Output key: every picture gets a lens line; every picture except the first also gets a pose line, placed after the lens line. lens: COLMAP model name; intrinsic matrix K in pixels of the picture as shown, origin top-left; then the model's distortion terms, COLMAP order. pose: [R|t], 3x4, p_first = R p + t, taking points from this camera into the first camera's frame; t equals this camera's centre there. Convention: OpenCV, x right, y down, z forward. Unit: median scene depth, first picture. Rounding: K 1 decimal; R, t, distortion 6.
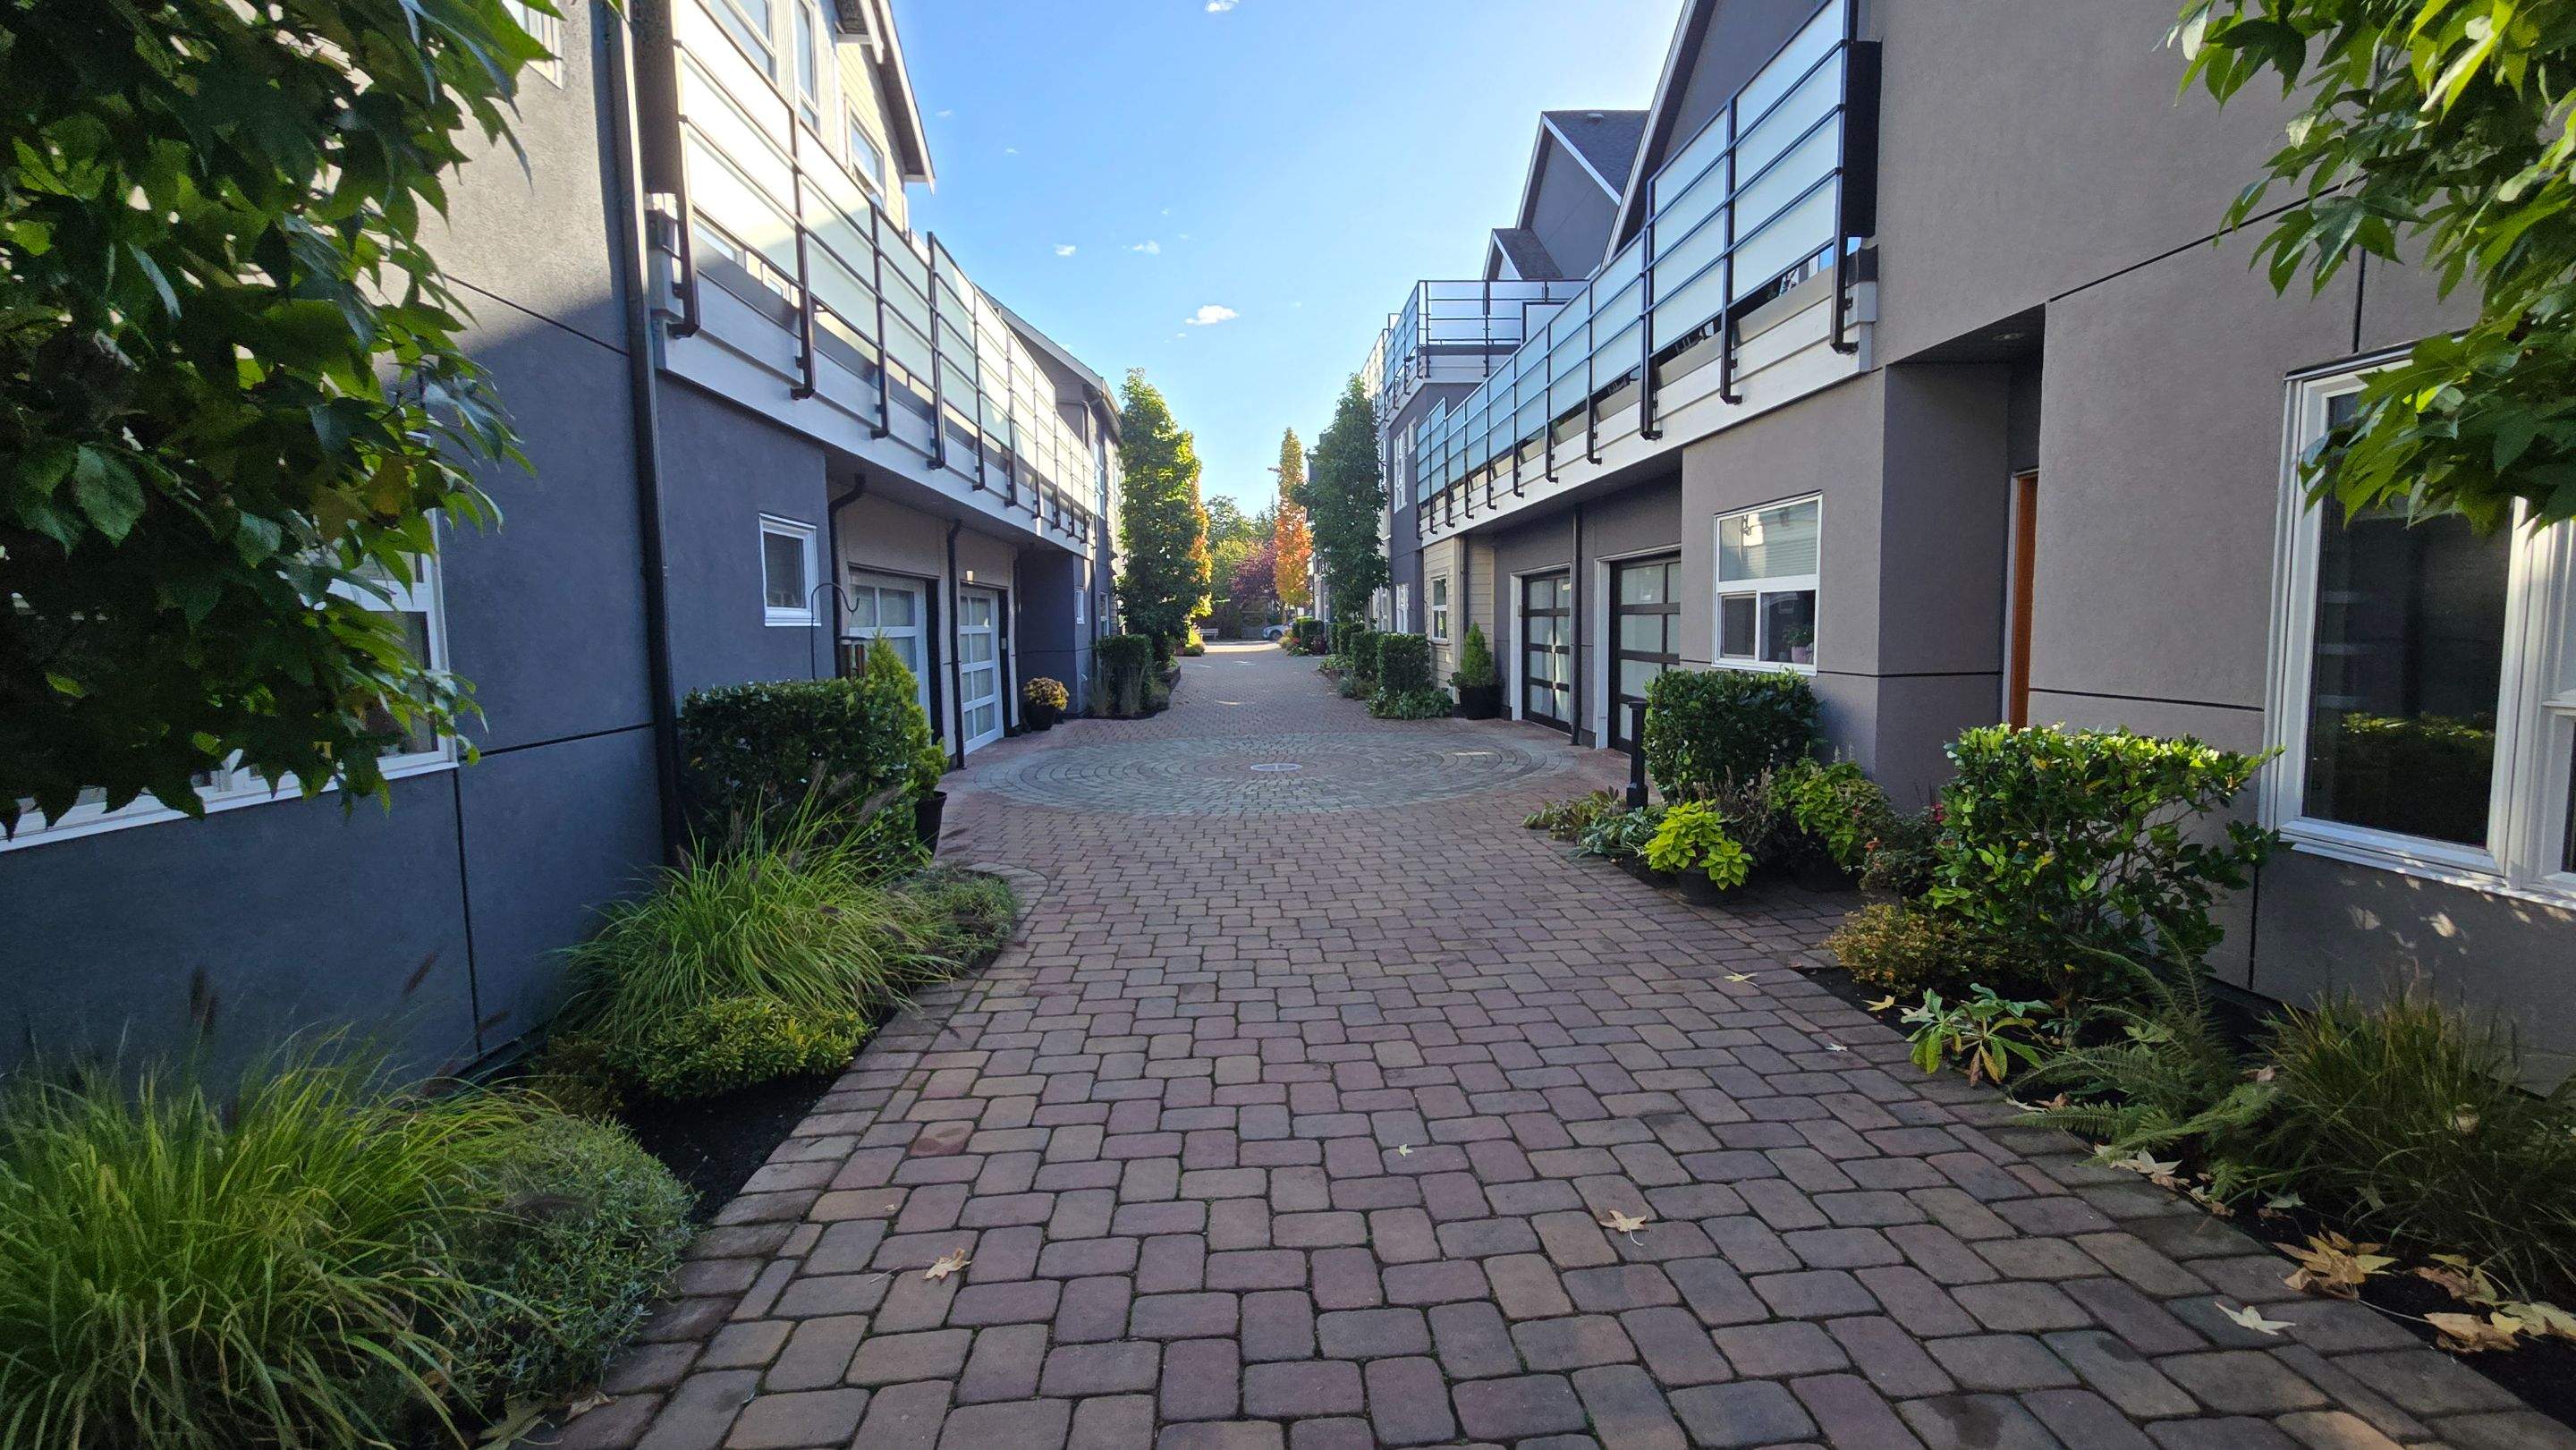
lens RADIAL K [[1067.5, 0, 1288.0], [0, 1067.5, 725.0], [0, 0, 1]] dist [-0.000514, 0.000064]
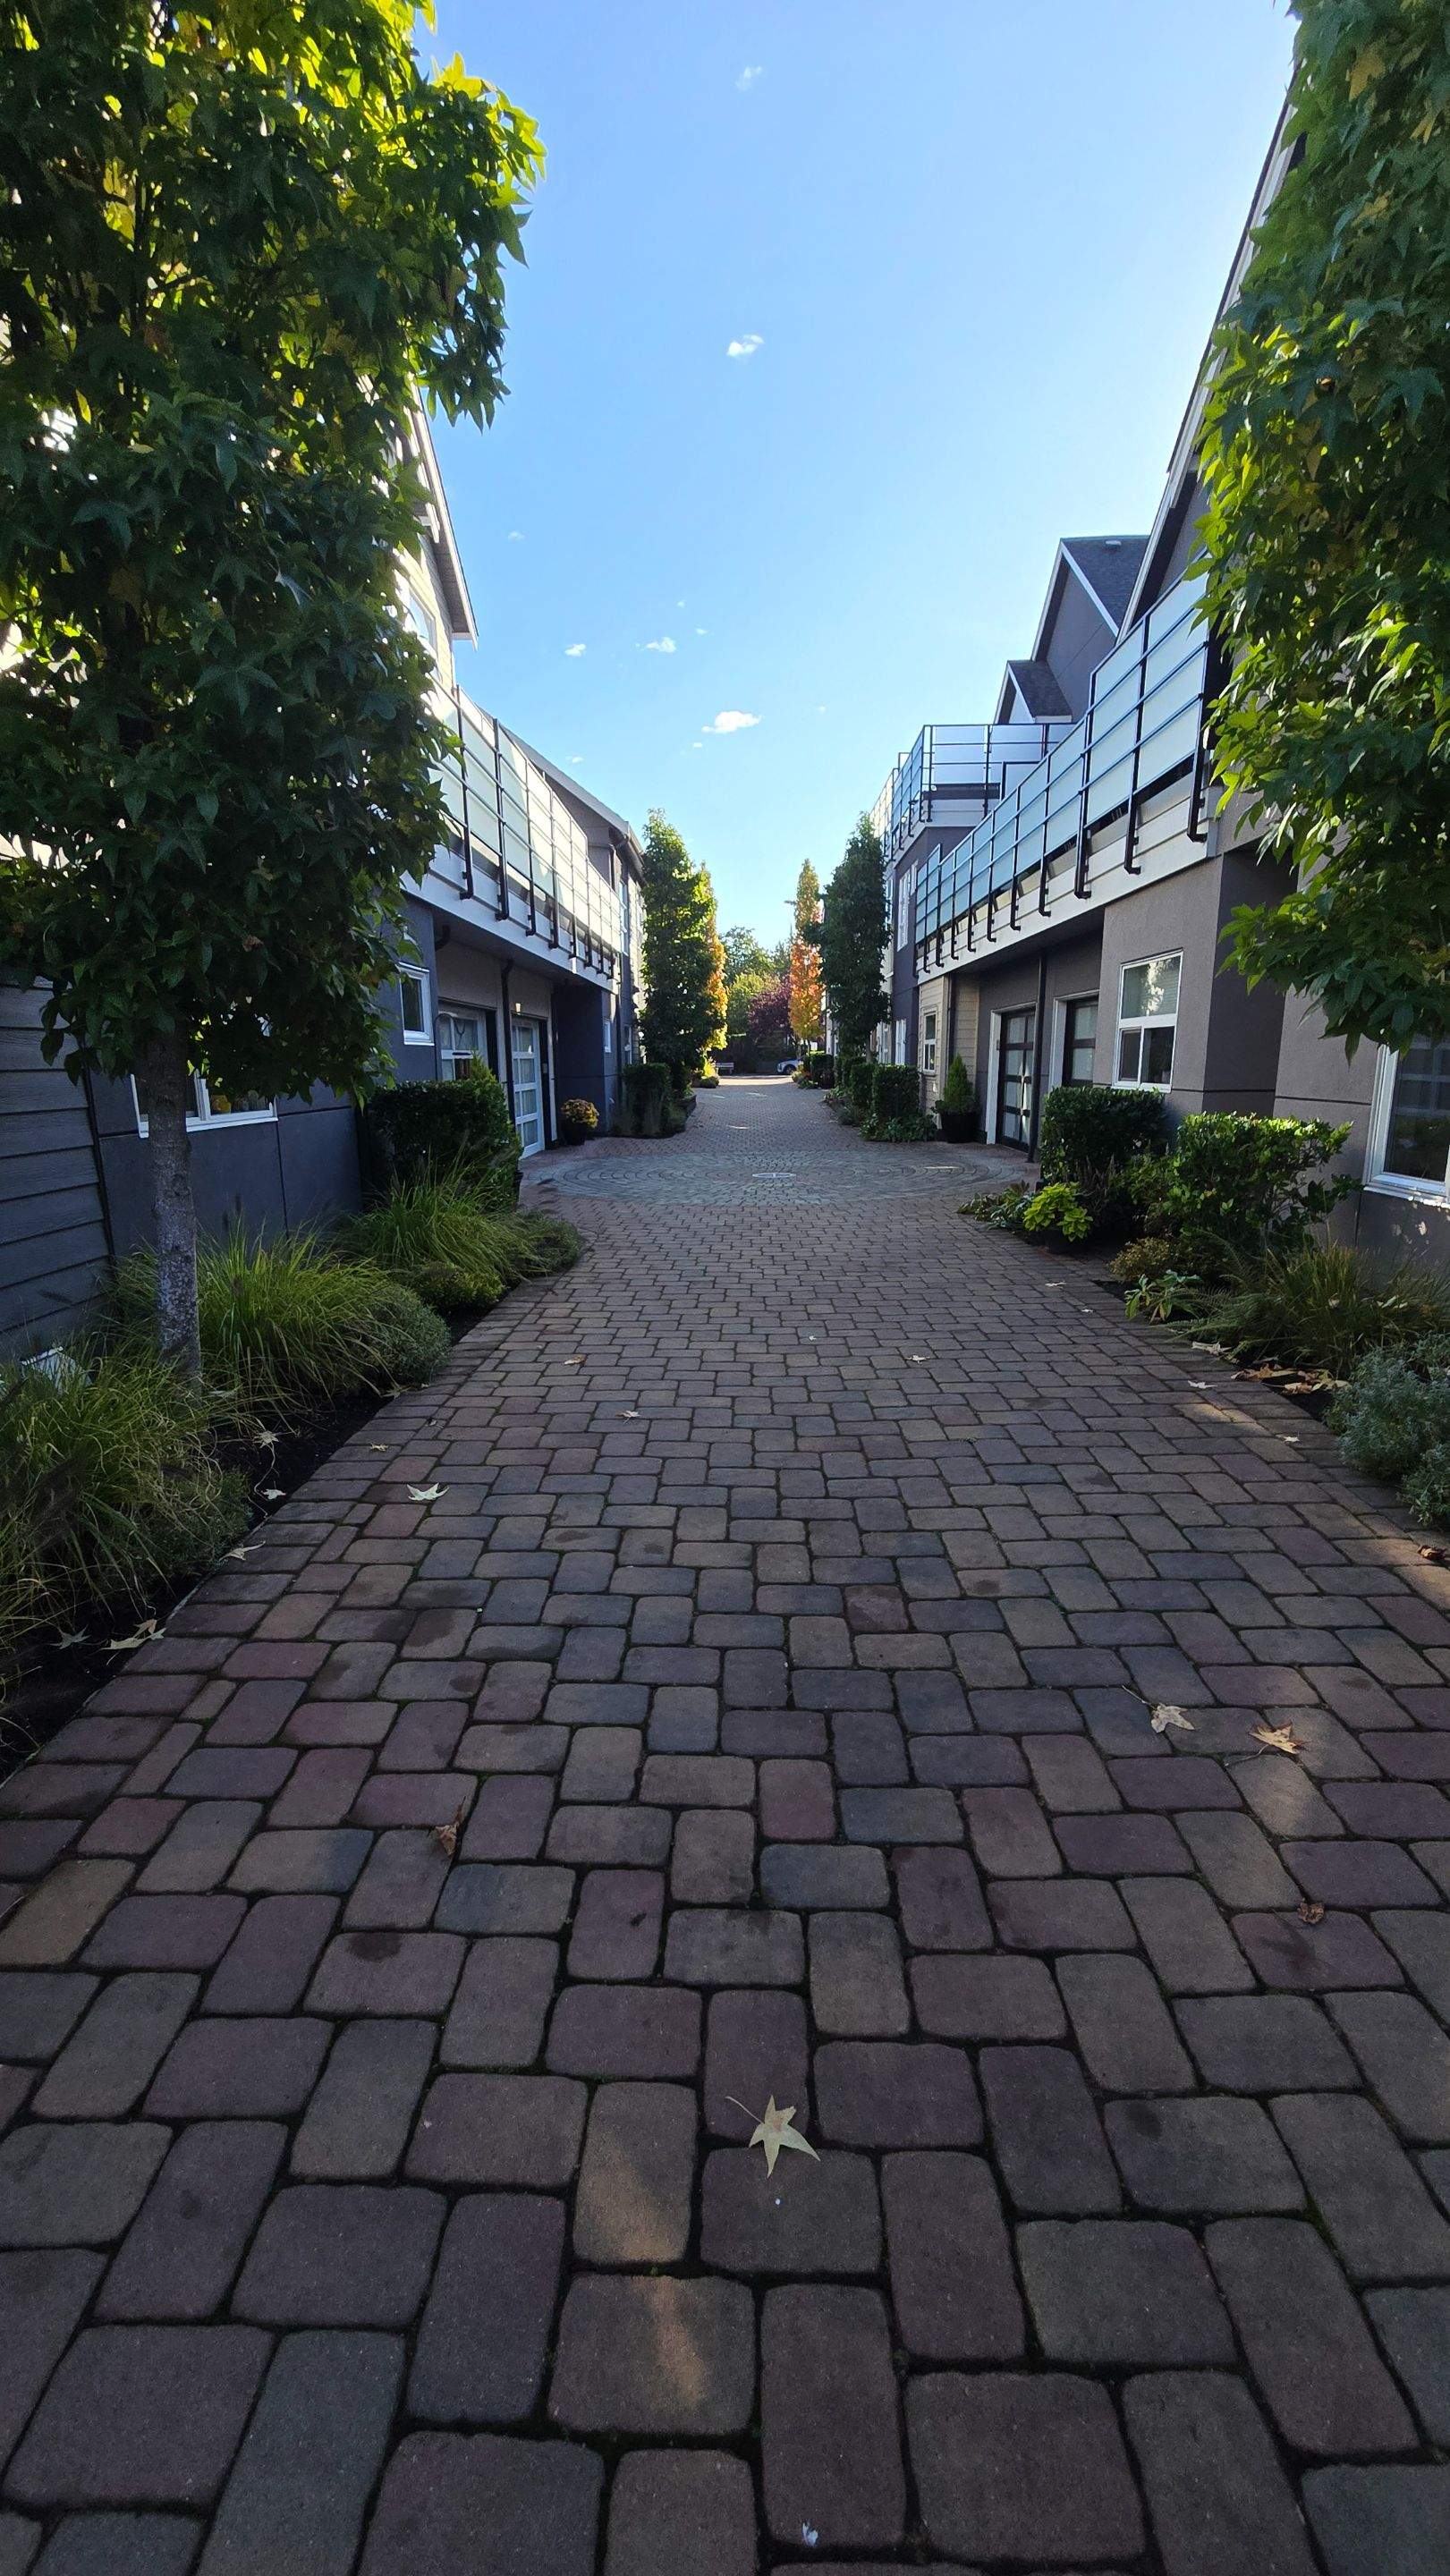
lens RADIAL K [[1056.9, 0, 737.5], [0, 1056.9, 1315.2], [0, 0, 1]] dist [-0.008765, 0.000001]
pose [[0.997949, 0.026181, -0.058423, 0.016881], [-0.017615, 0.989624, 0.142596, 0.020511], [0.061550, -0.141274, 0.988055, -0.151438]]
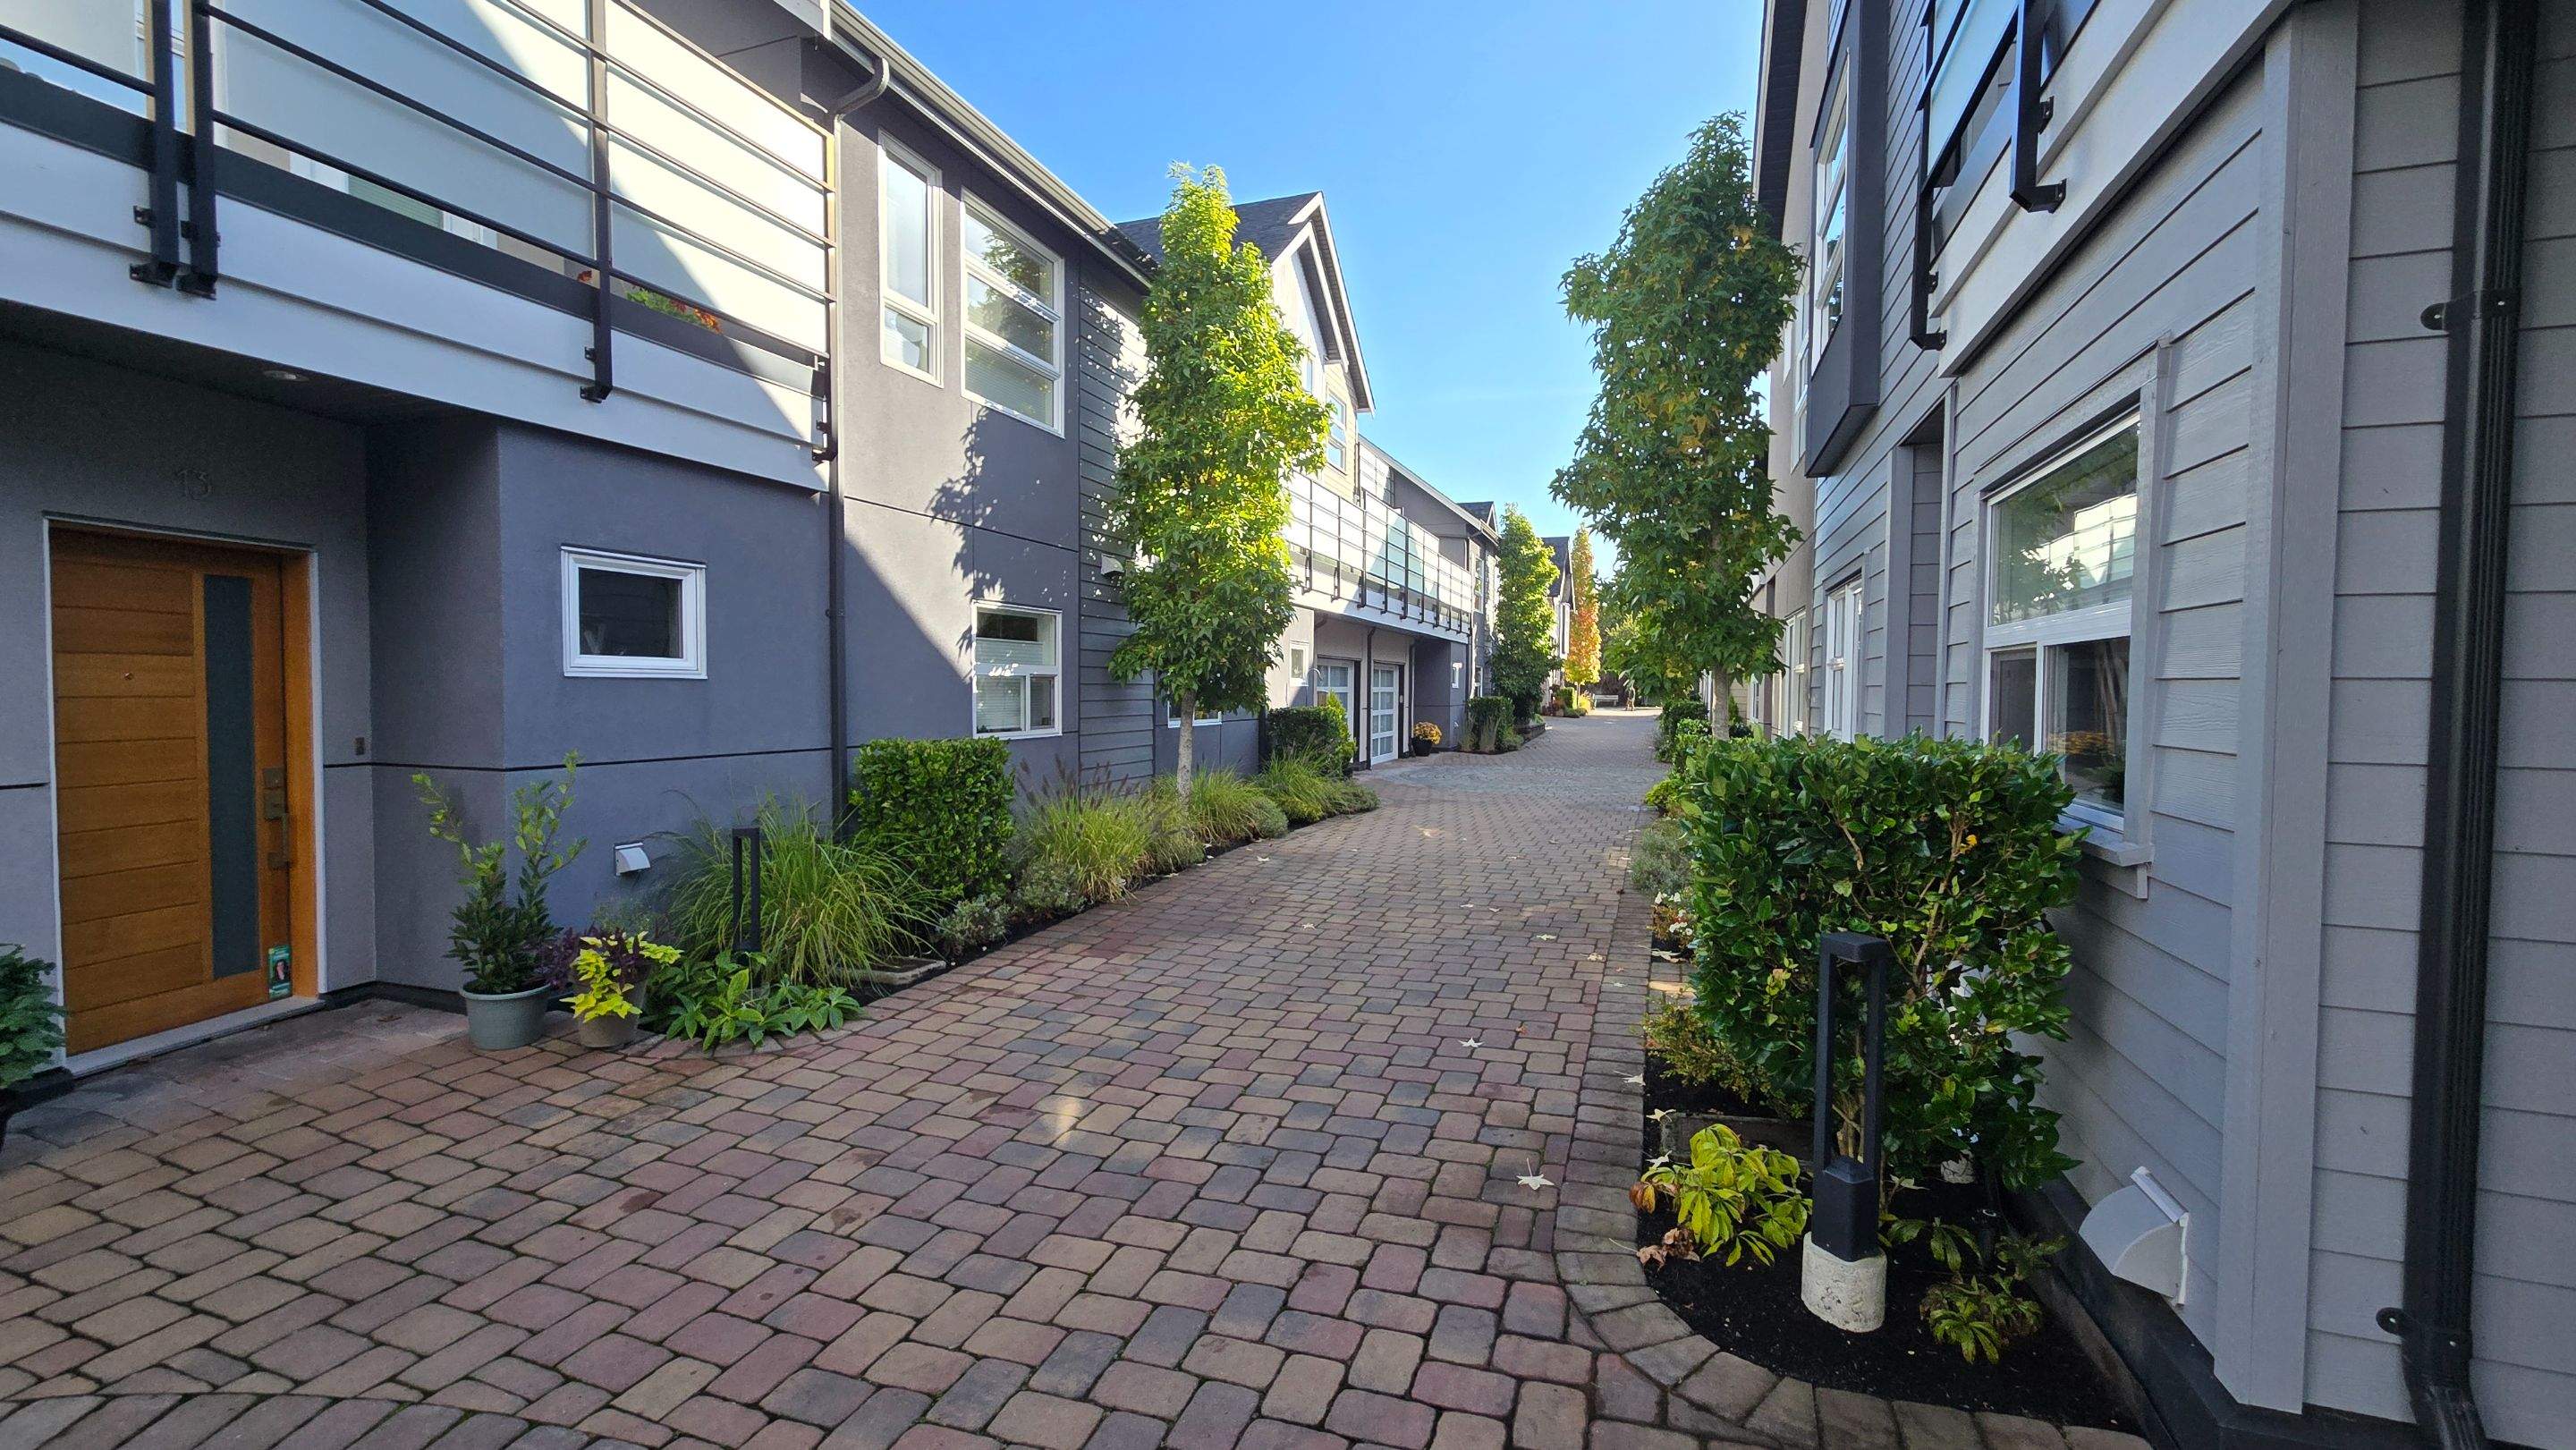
lens RADIAL K [[1067.5, 0, 1288.0], [0, 1067.5, 725.0], [0, 0, 1]] dist [-0.000514, 0.000064]
pose [[0.922394, 0.036253, -0.384544, 0.173755], [-0.059221, 0.997088, -0.048049, 0.043404], [0.381682, 0.067093, 0.921855, -0.479177]]
